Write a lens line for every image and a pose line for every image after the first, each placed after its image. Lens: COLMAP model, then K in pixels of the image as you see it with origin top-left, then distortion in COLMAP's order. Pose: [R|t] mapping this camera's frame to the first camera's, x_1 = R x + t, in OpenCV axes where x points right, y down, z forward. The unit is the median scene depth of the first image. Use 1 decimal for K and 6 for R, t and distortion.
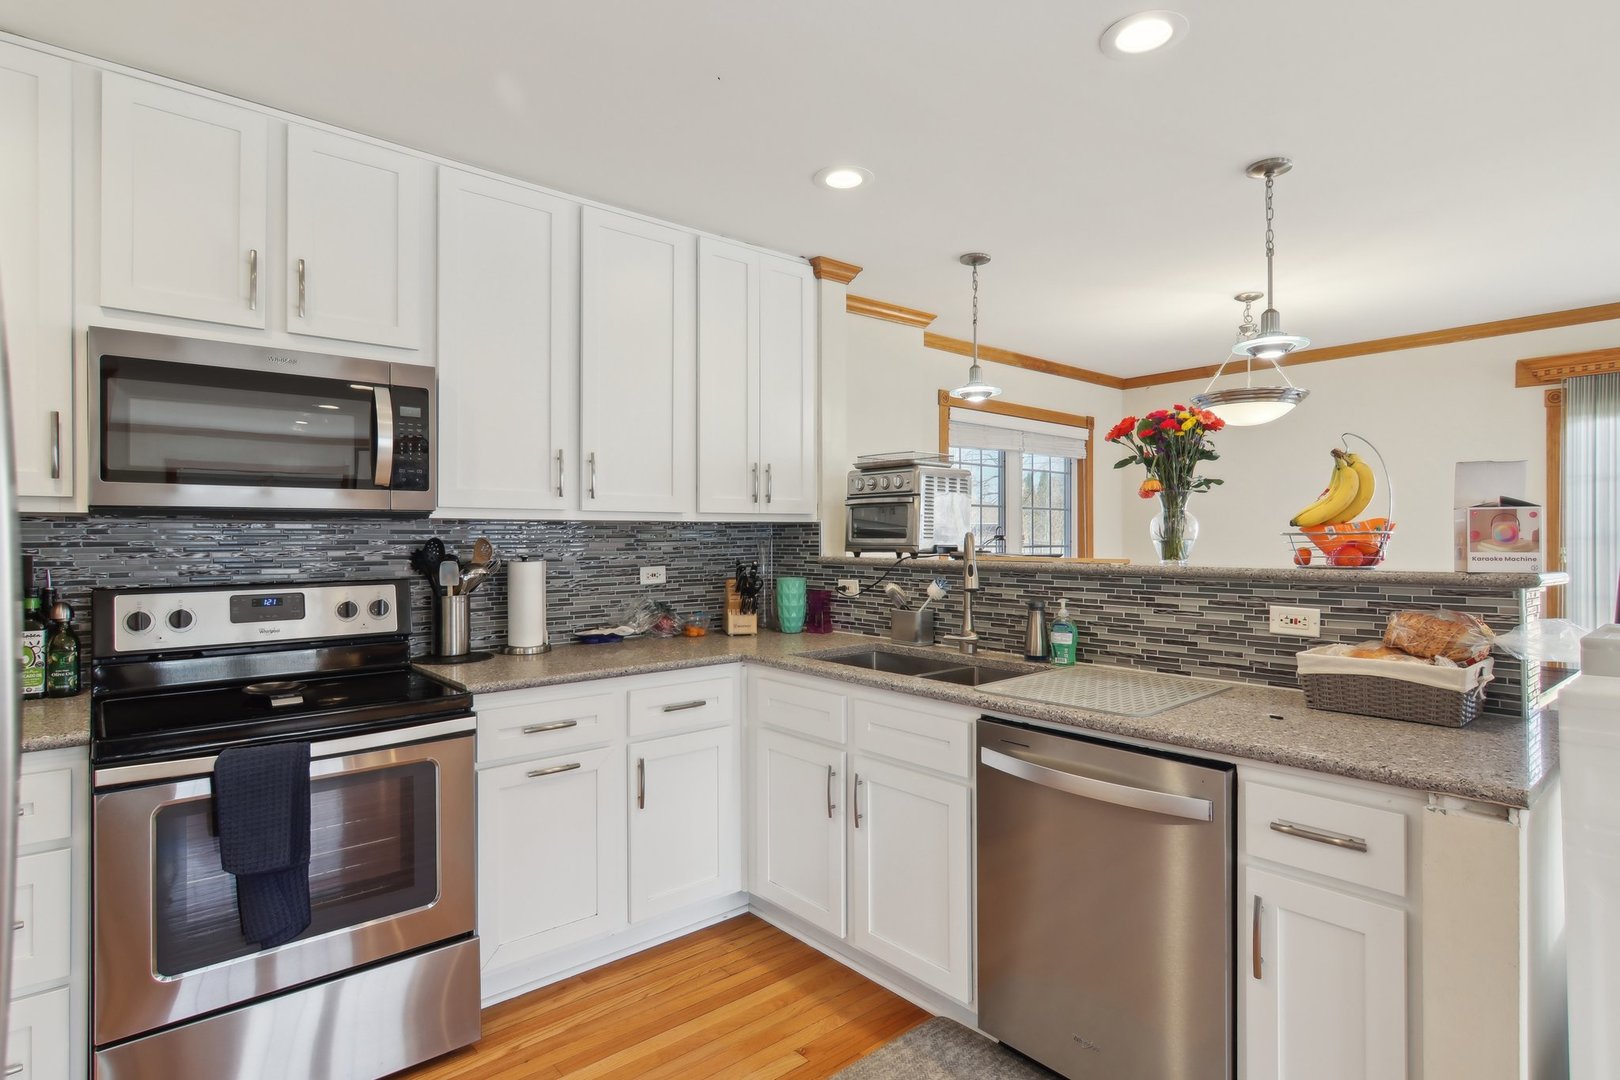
lens RADIAL K [[835.4, 0, 800.0], [0, 835.4, 532.0], [0, 0, 1]] dist [0.006014, 0.000330]
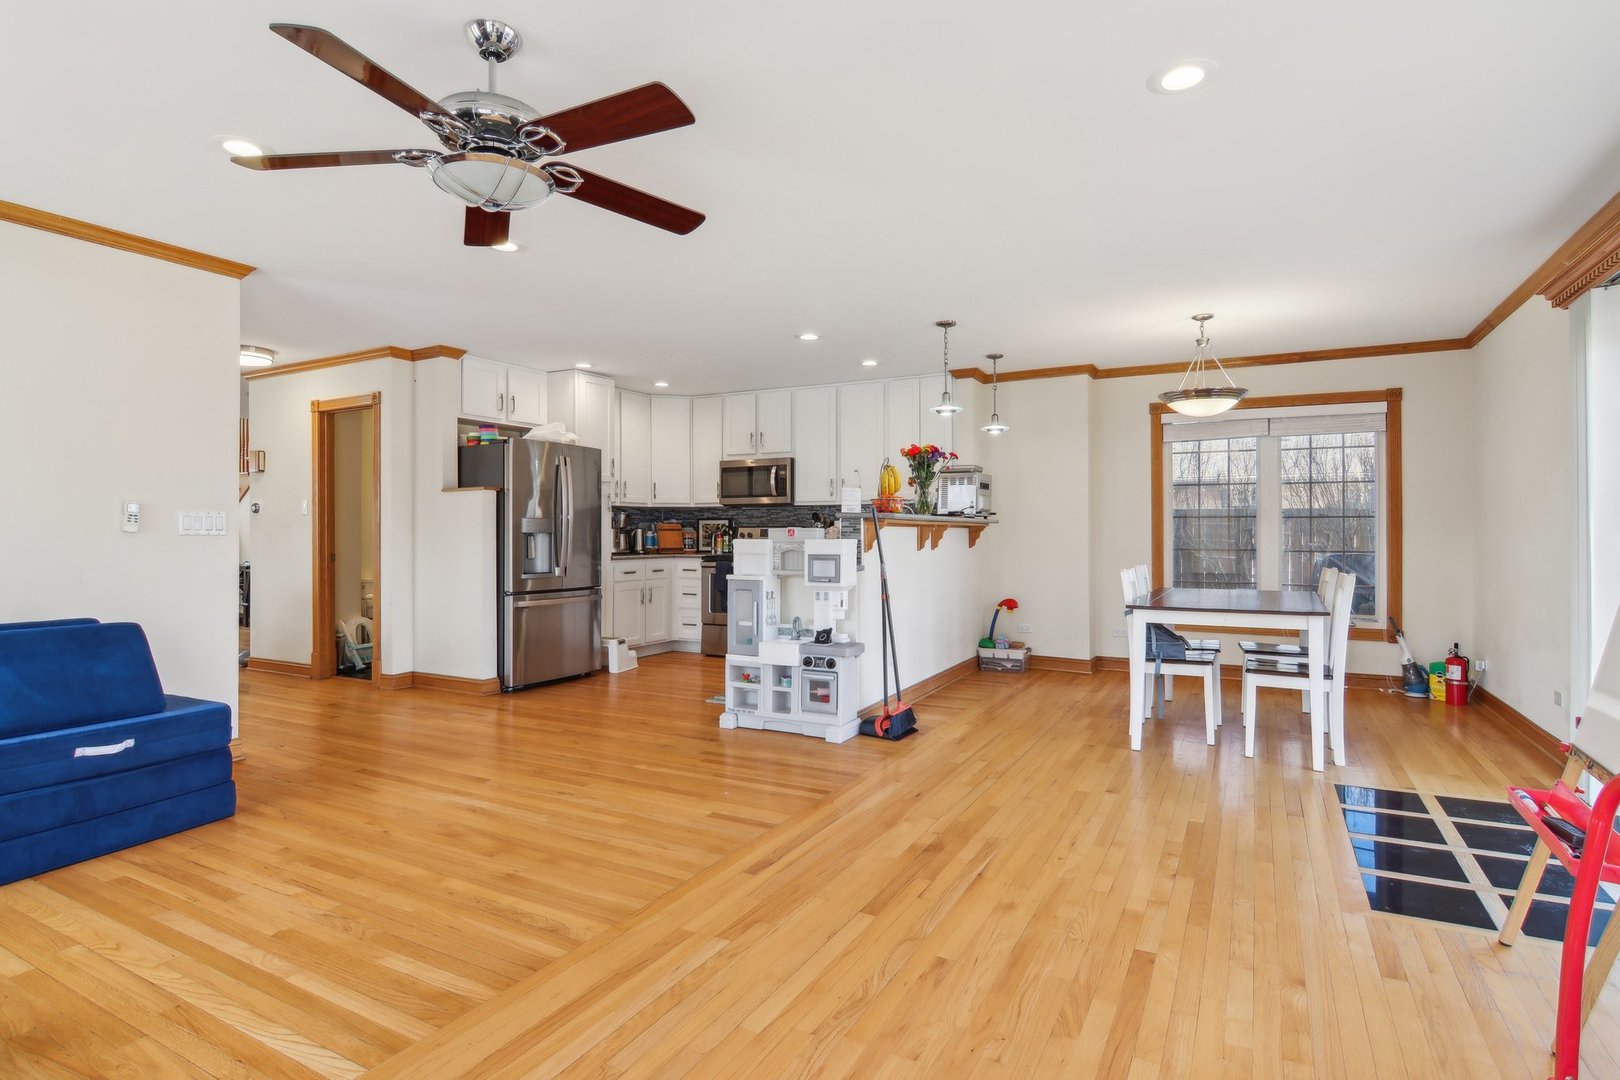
lens RADIAL K [[835.4, 0, 800.0], [0, 835.4, 532.0], [0, 0, 1]] dist [0.006014, 0.000330]
pose [[0.358305, 0.000892, -0.933604, 2.312145], [0.002308, 0.999996, 0.001841, 0.072798], [0.933602, -0.002815, 0.358302, -0.075279]]
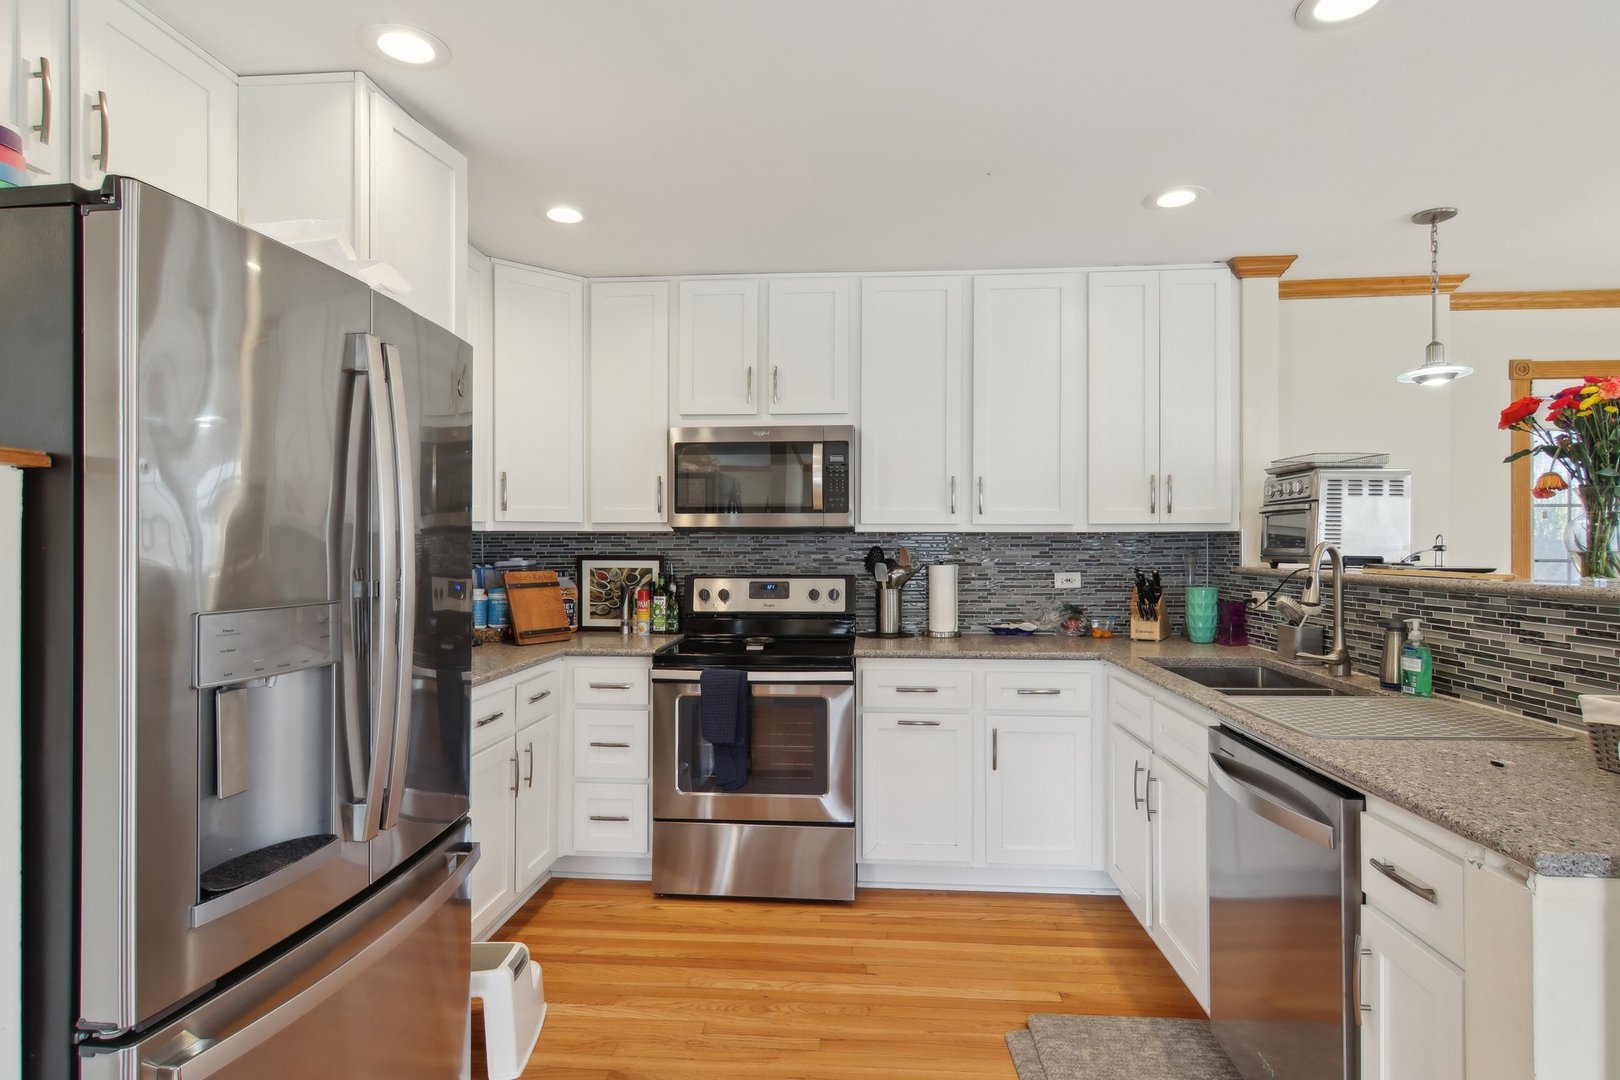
lens RADIAL K [[839.5, 0, 810.0], [0, 839.5, 540.0], [0, 0, 1]] dist [0.003691, 0.000715]
pose [[0.712680, -0.002058, -0.701486, 0.463992], [0.000731, 0.999997, -0.002190, 0.000060], [0.701489, 0.001048, 0.712680, -0.053108]]
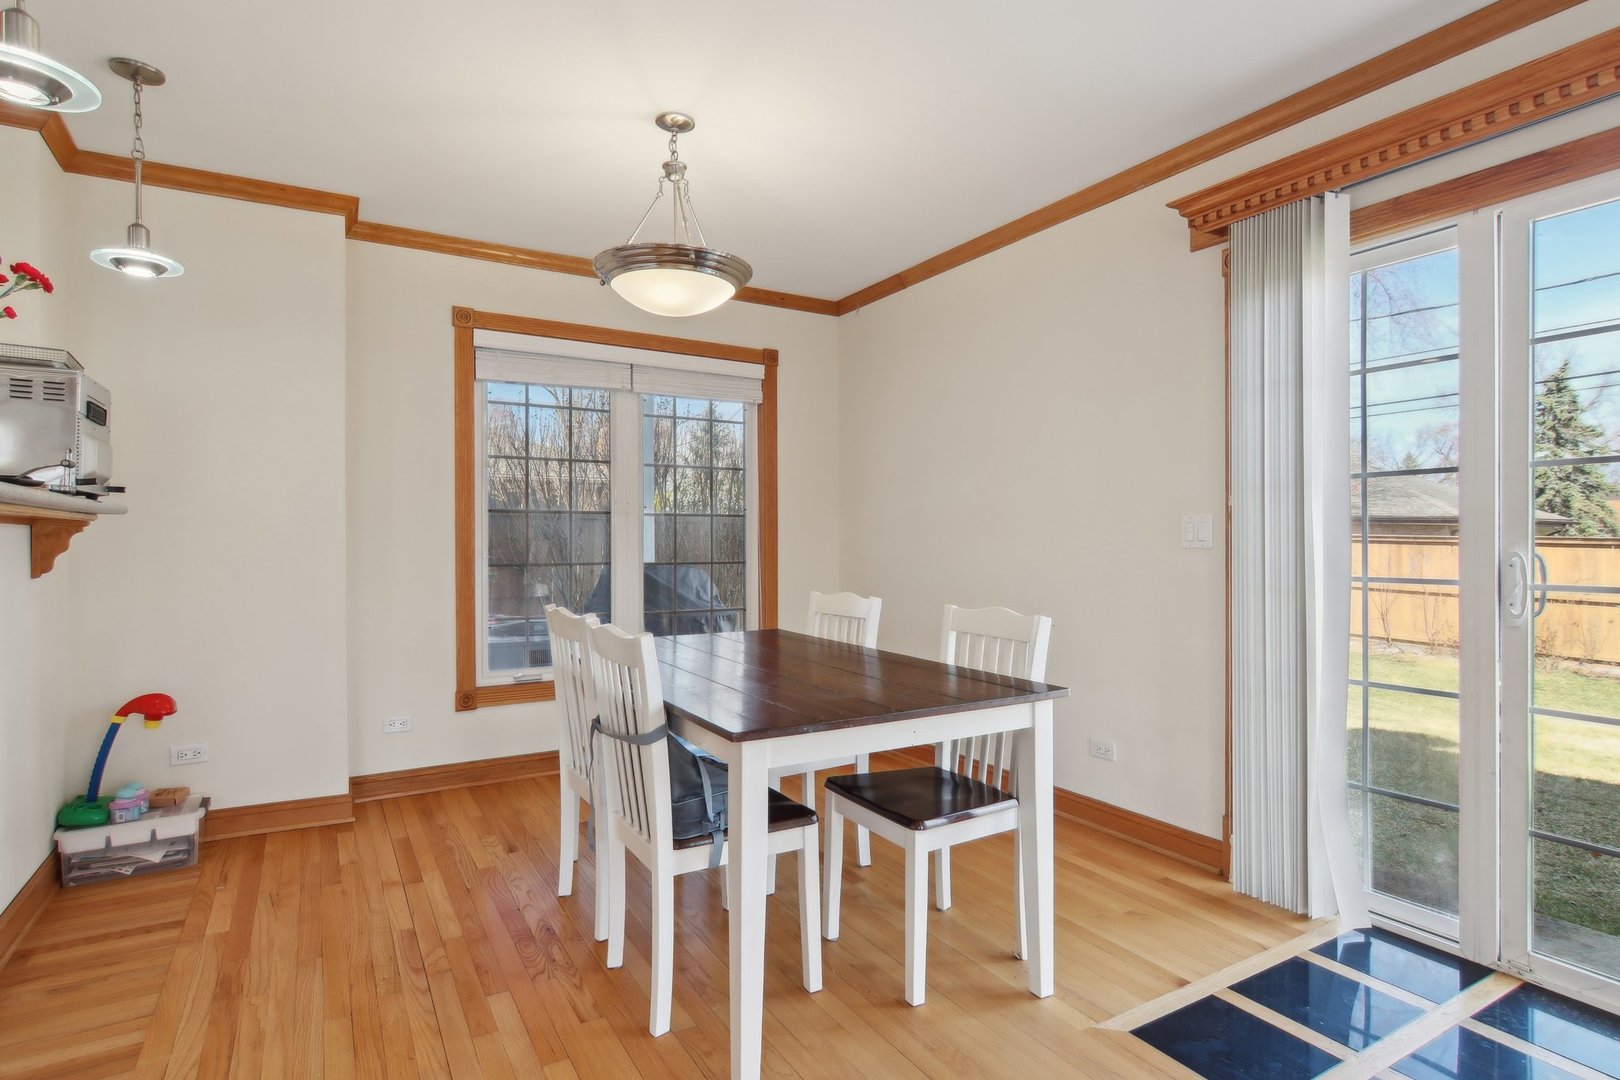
lens RADIAL K [[831.9, 0, 816.0], [0, 831.9, 534.2], [0, 0, 1]] dist [-0.069945, 0.037367]
pose [[0.986209, -0.003489, -0.165466, 1.147501], [0.002576, 0.999980, -0.005732, 0.084163], [0.165483, 0.005227, 0.986199, 0.566633]]
